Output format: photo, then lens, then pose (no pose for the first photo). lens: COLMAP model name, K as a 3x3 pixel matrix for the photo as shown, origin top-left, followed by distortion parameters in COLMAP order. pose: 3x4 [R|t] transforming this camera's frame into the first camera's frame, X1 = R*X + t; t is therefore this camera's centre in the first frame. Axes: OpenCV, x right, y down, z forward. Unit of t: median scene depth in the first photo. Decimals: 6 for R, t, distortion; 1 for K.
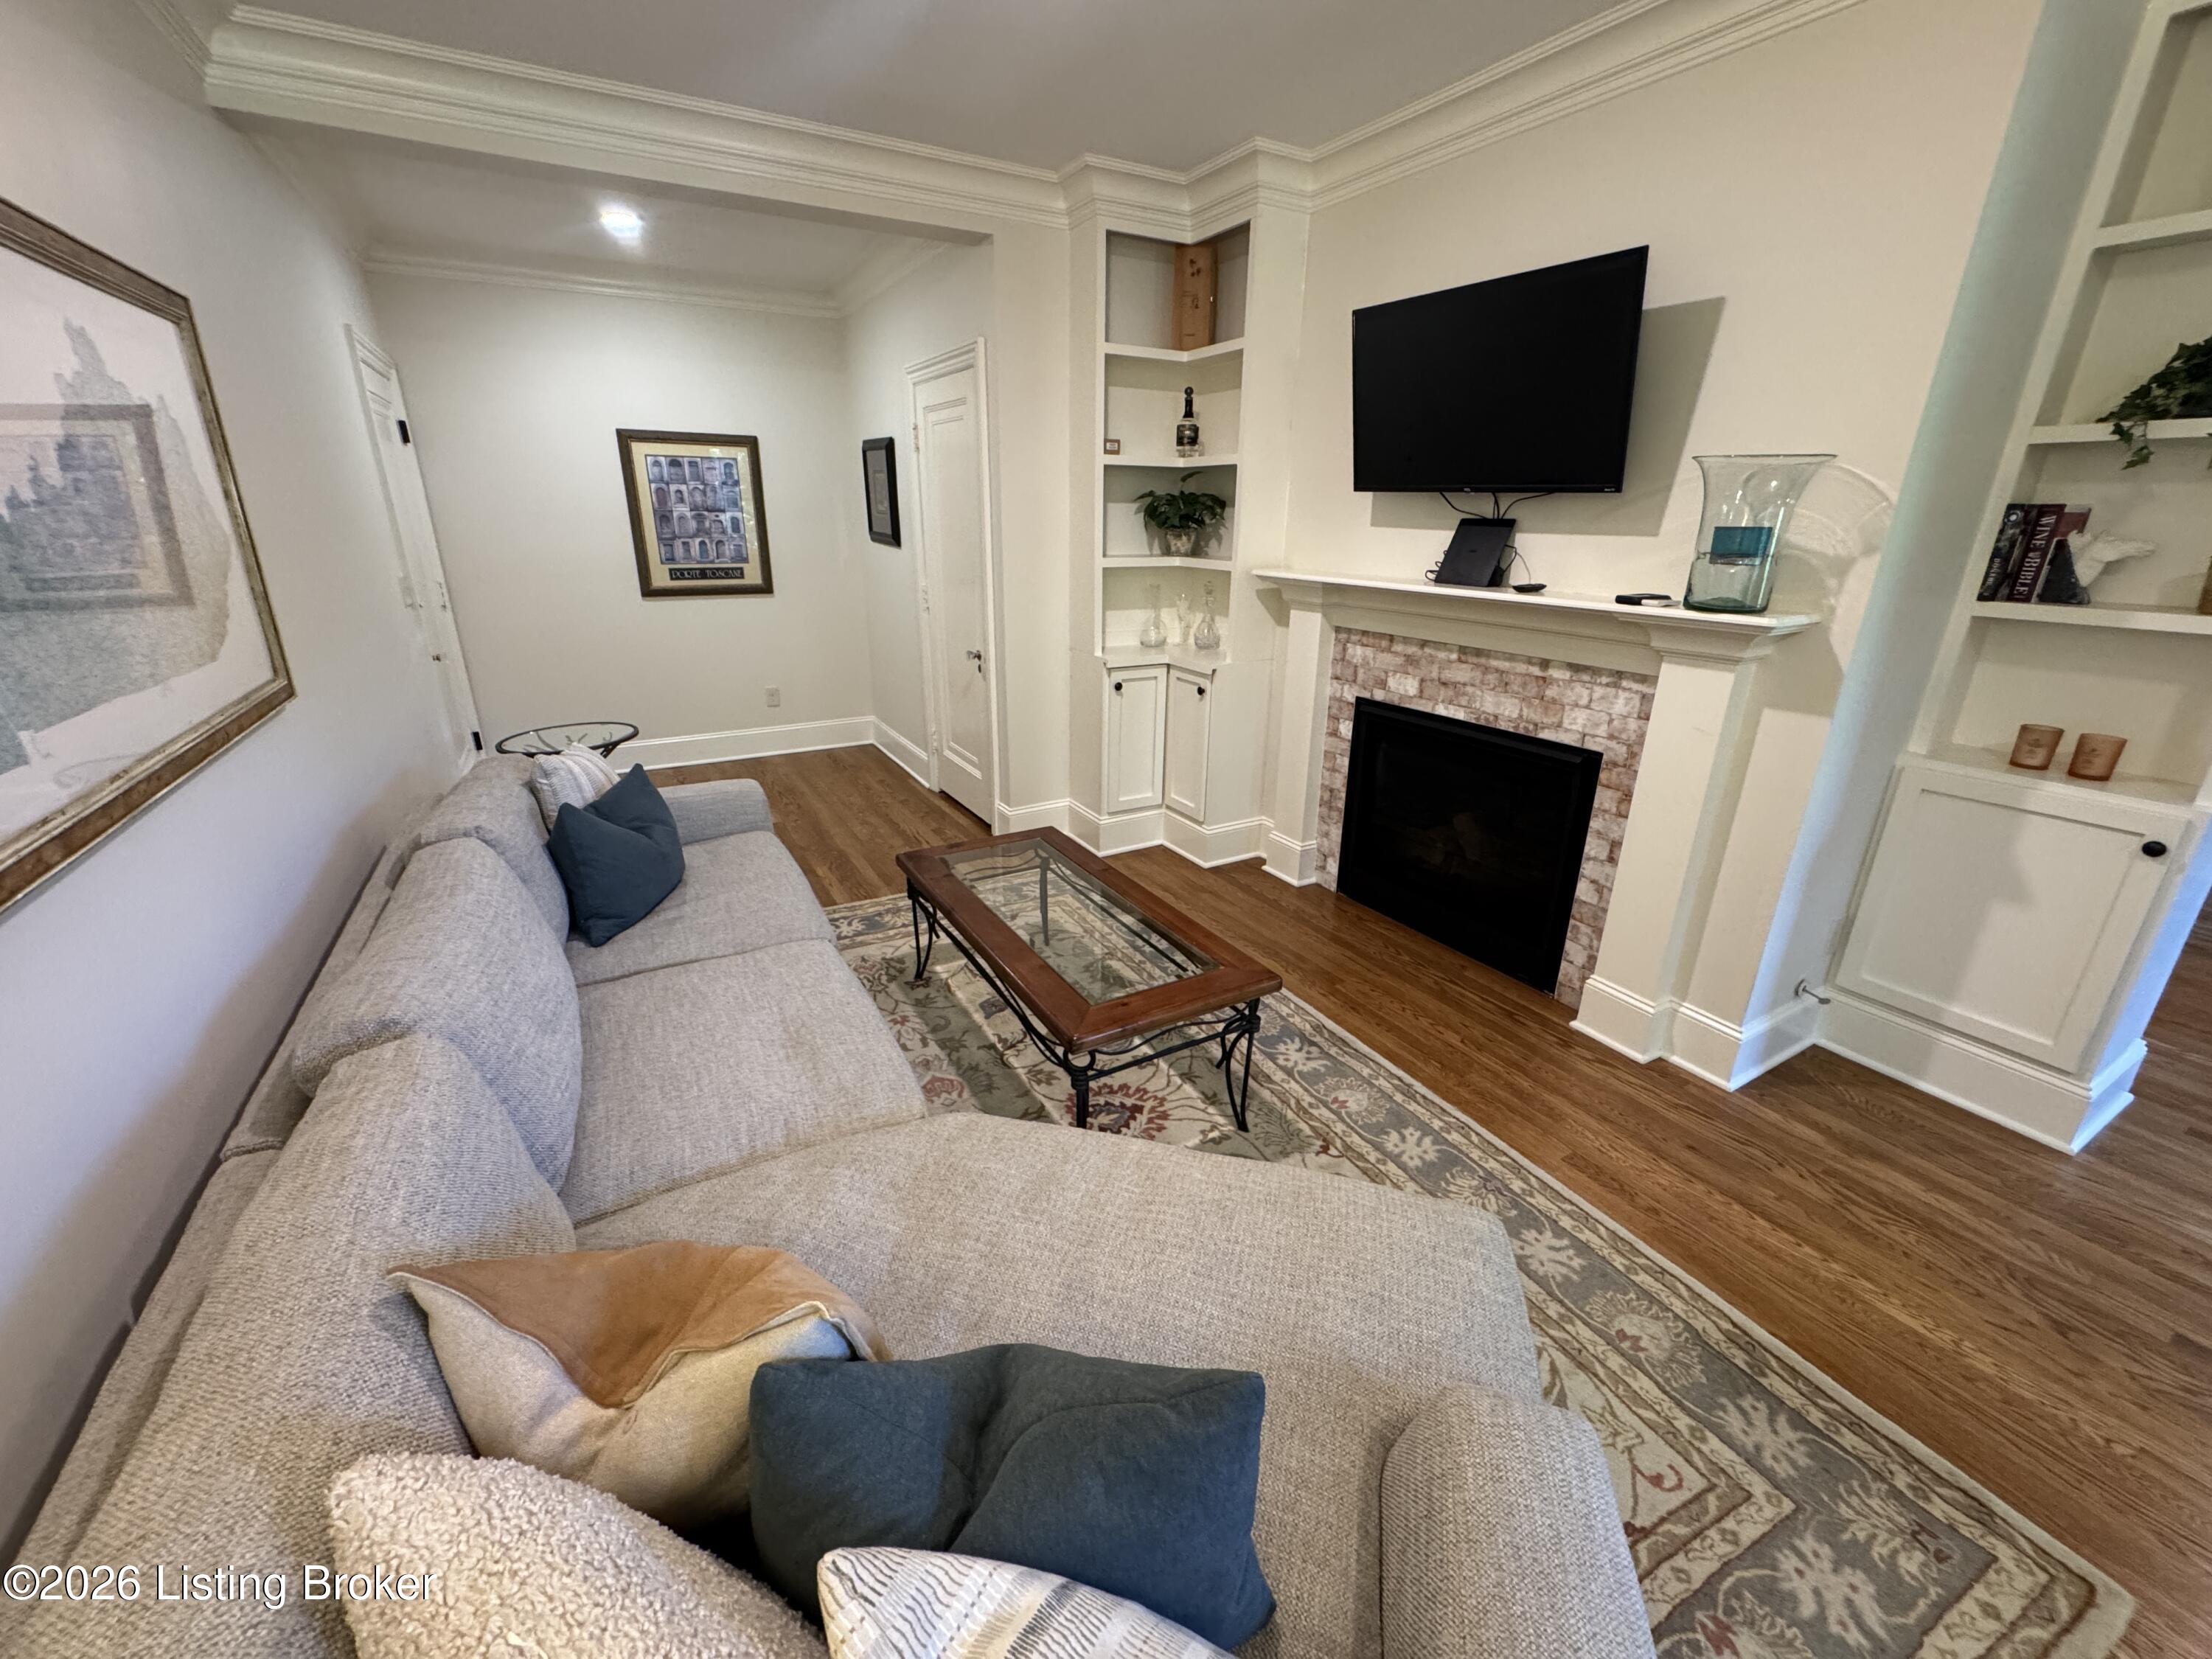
lens RADIAL K [[881.8, 0, 1103.9], [0, 881.8, 826.9], [0, 0, 1]] dist [-0.002529, 0.000198]
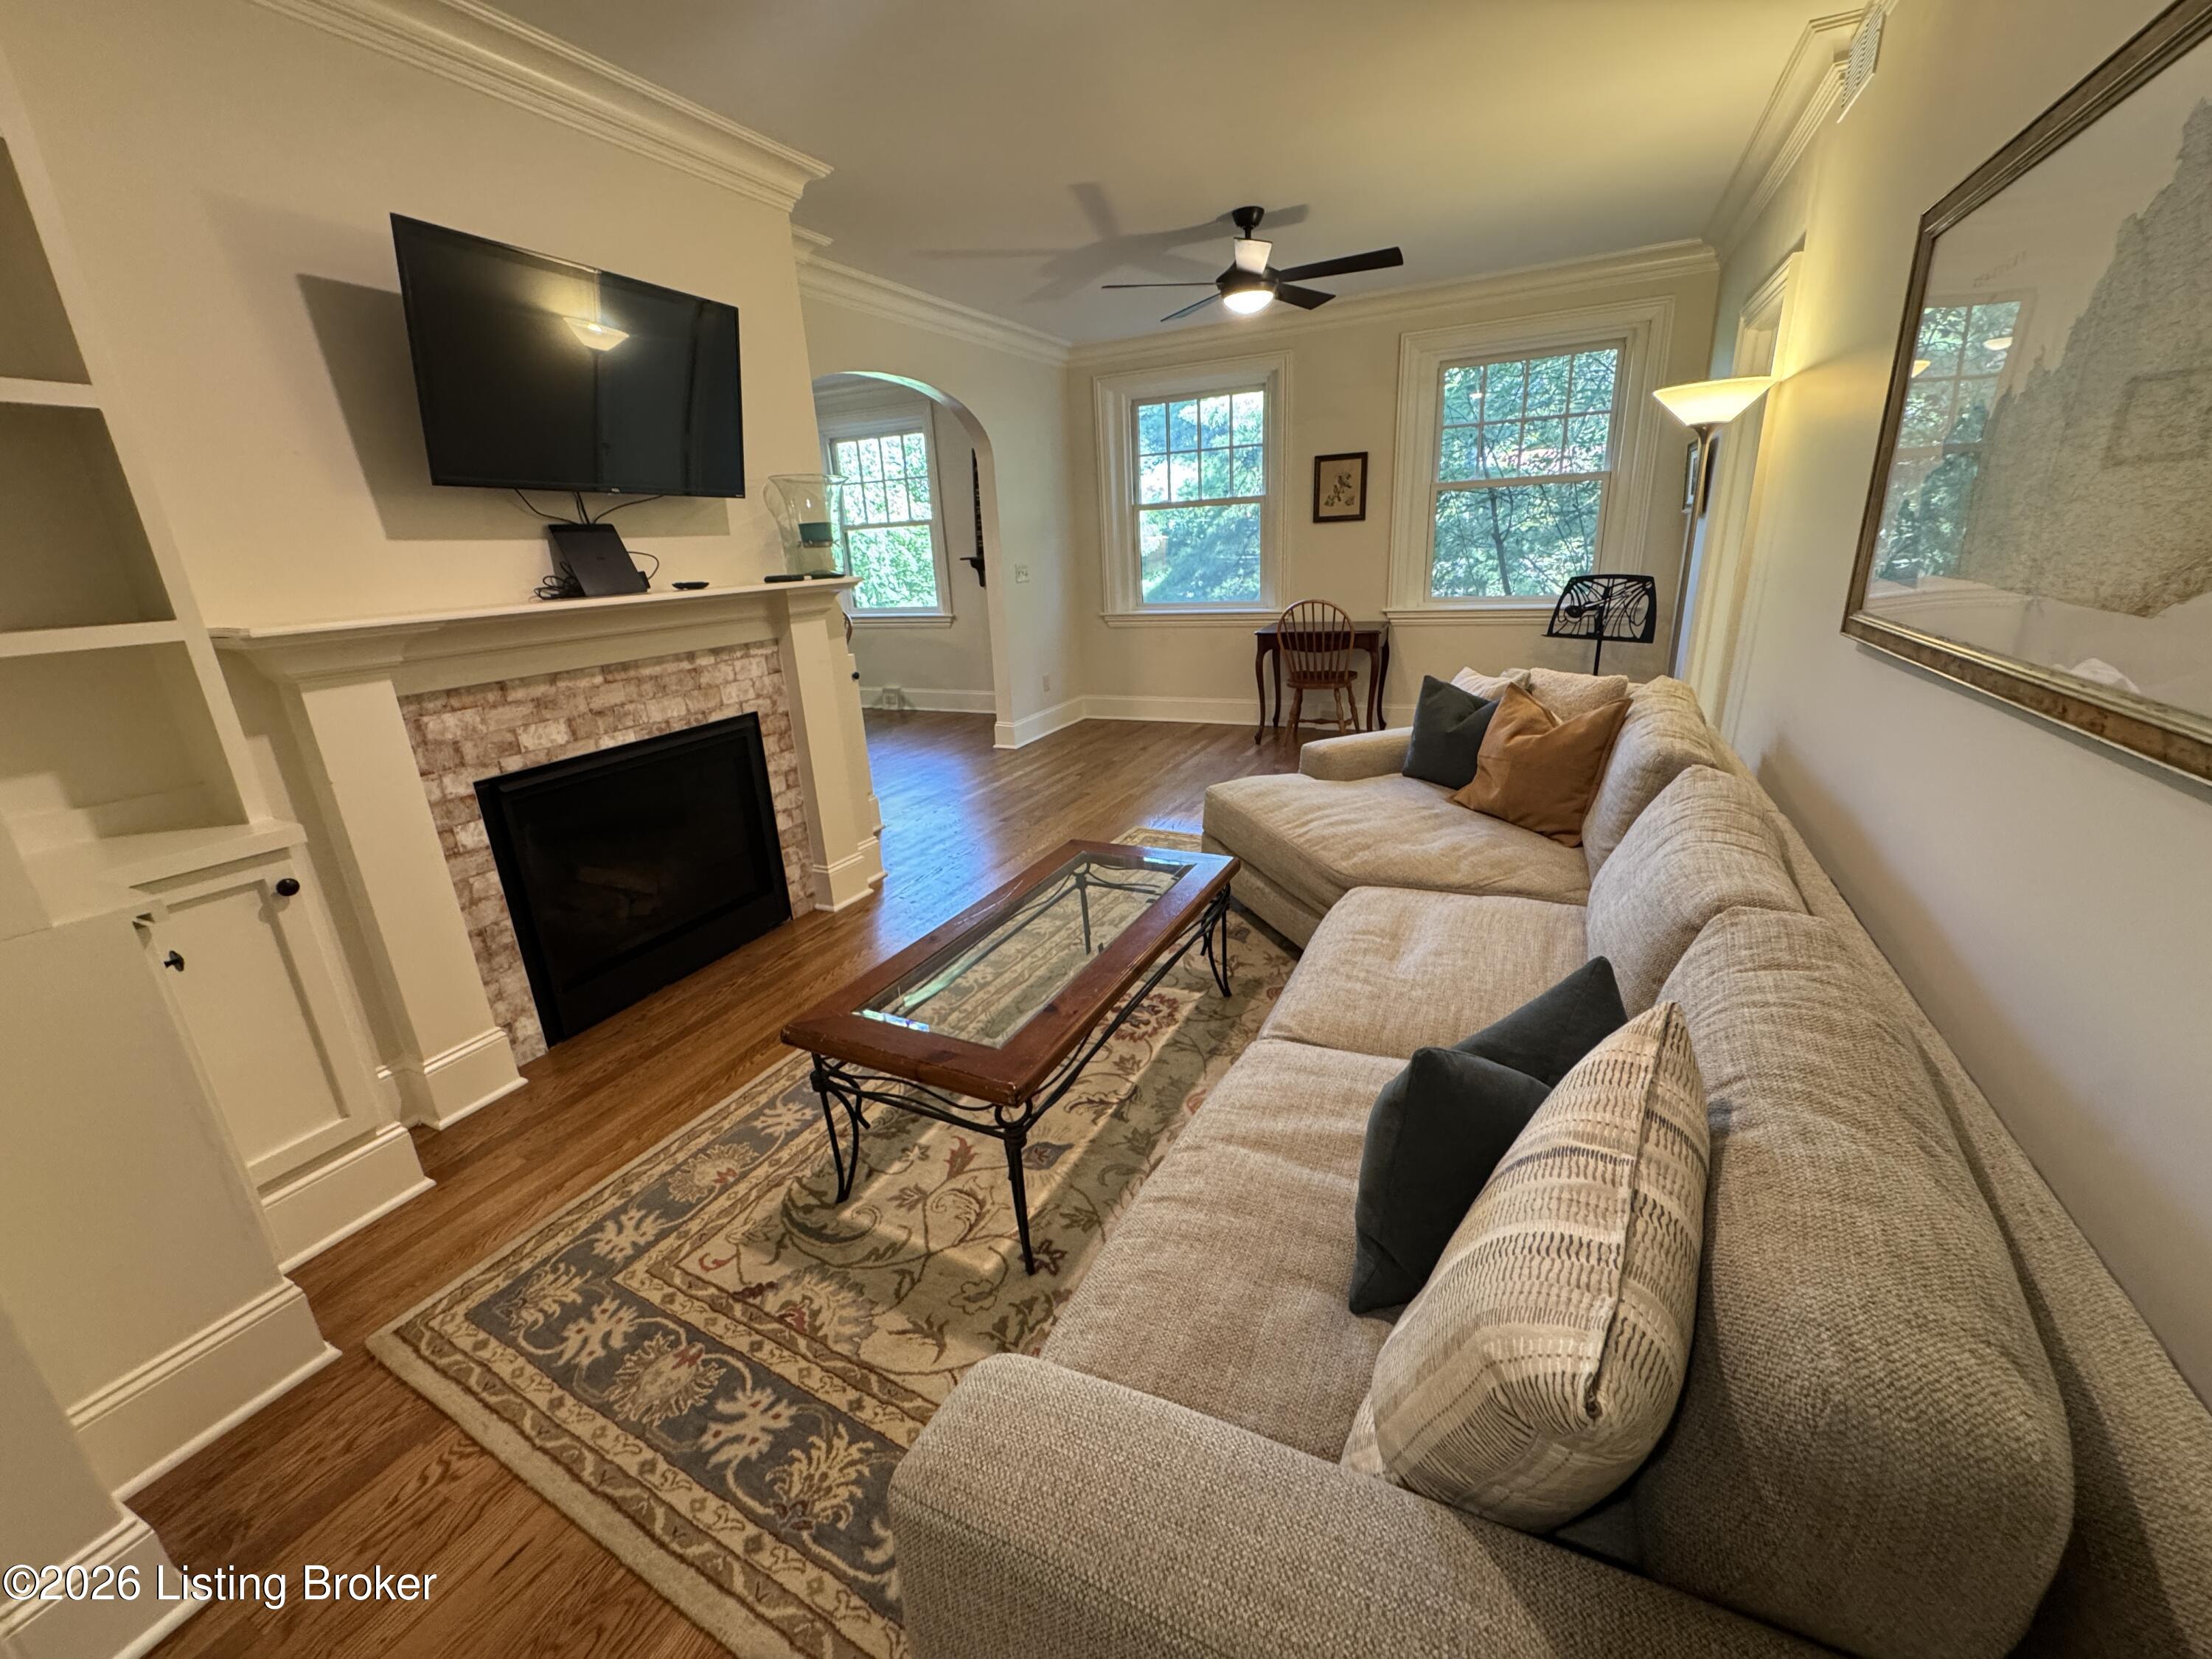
lens RADIAL K [[881.8, 0, 1106.0], [0, 881.8, 823.7], [0, 0, 1]] dist [-0.002529, 0.000198]
pose [[-0.557292, -0.235723, 0.796154, -0.560283], [0.322715, 0.821978, 0.469263, -0.291031], [-0.765037, 0.518447, -0.382010, 0.915090]]
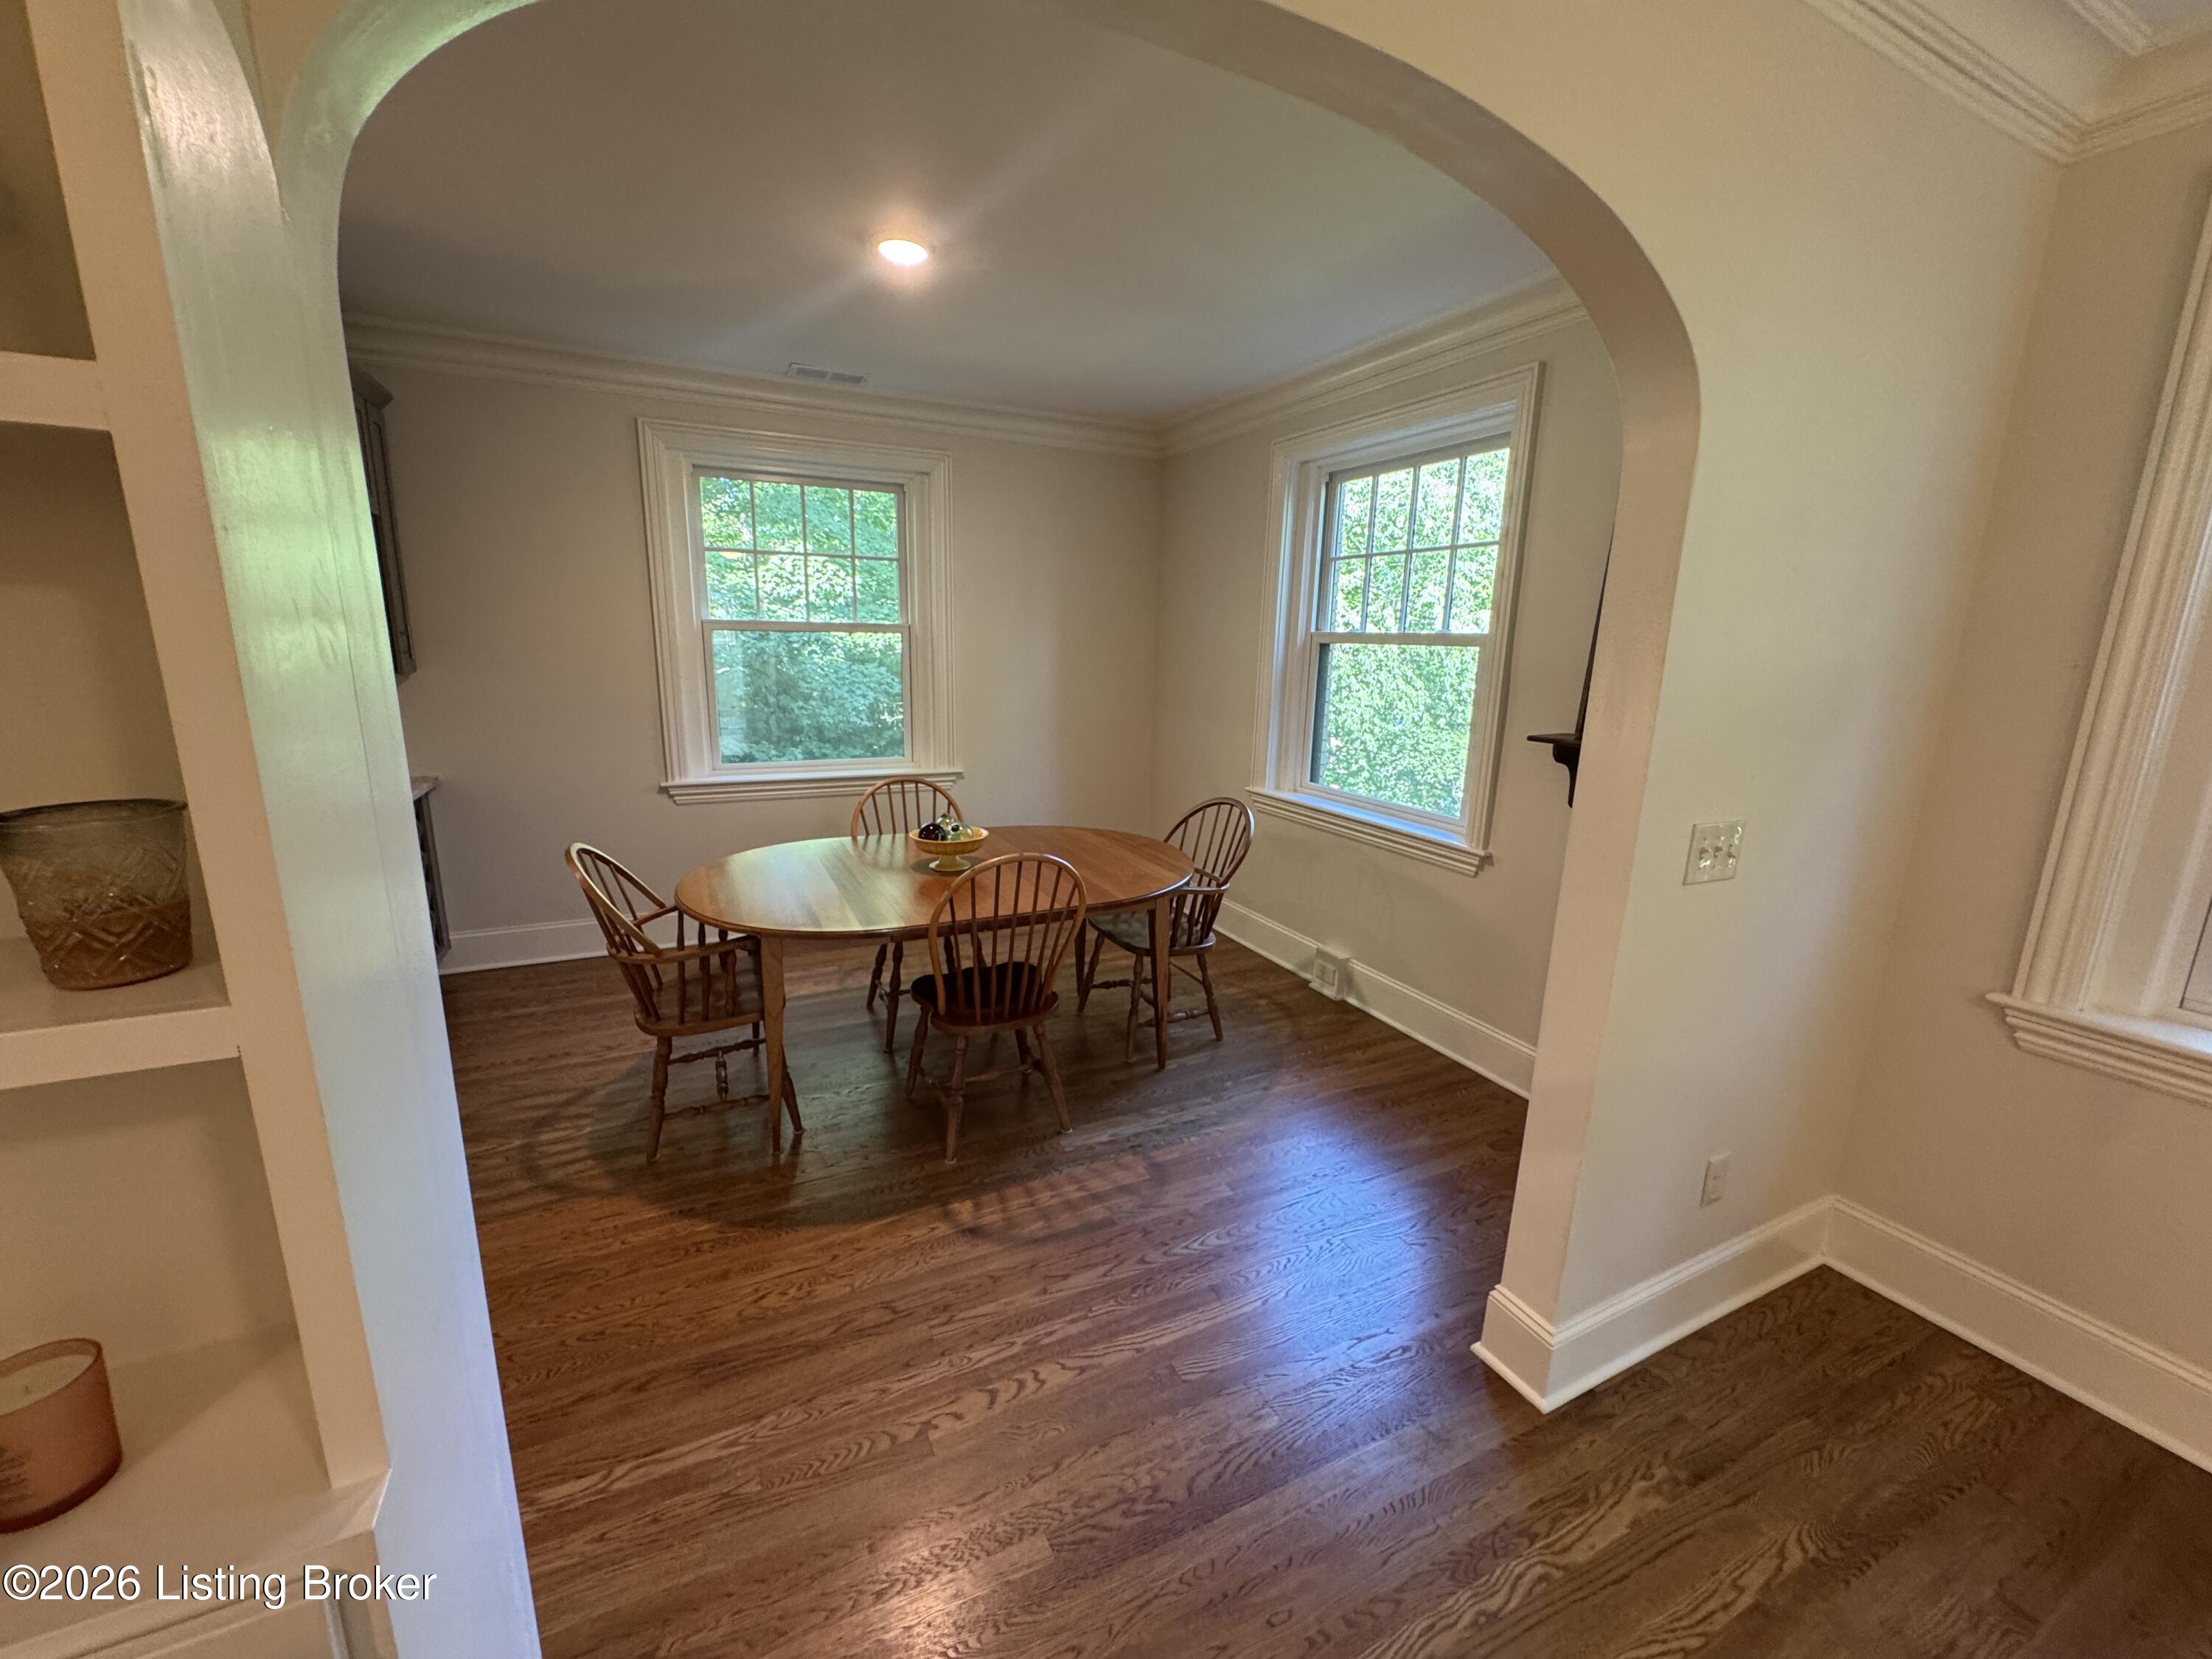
lens RADIAL K [[881.8, 0, 1105.5], [0, 881.8, 831.0], [0, 0, 1]] dist [-0.002529, 0.000198]
pose [[0.067977, -0.217077, 0.973785, 0.580617], [0.316570, 0.930297, 0.185284, -0.137751], [-0.946130, 0.295676, 0.131959, 0.351855]]
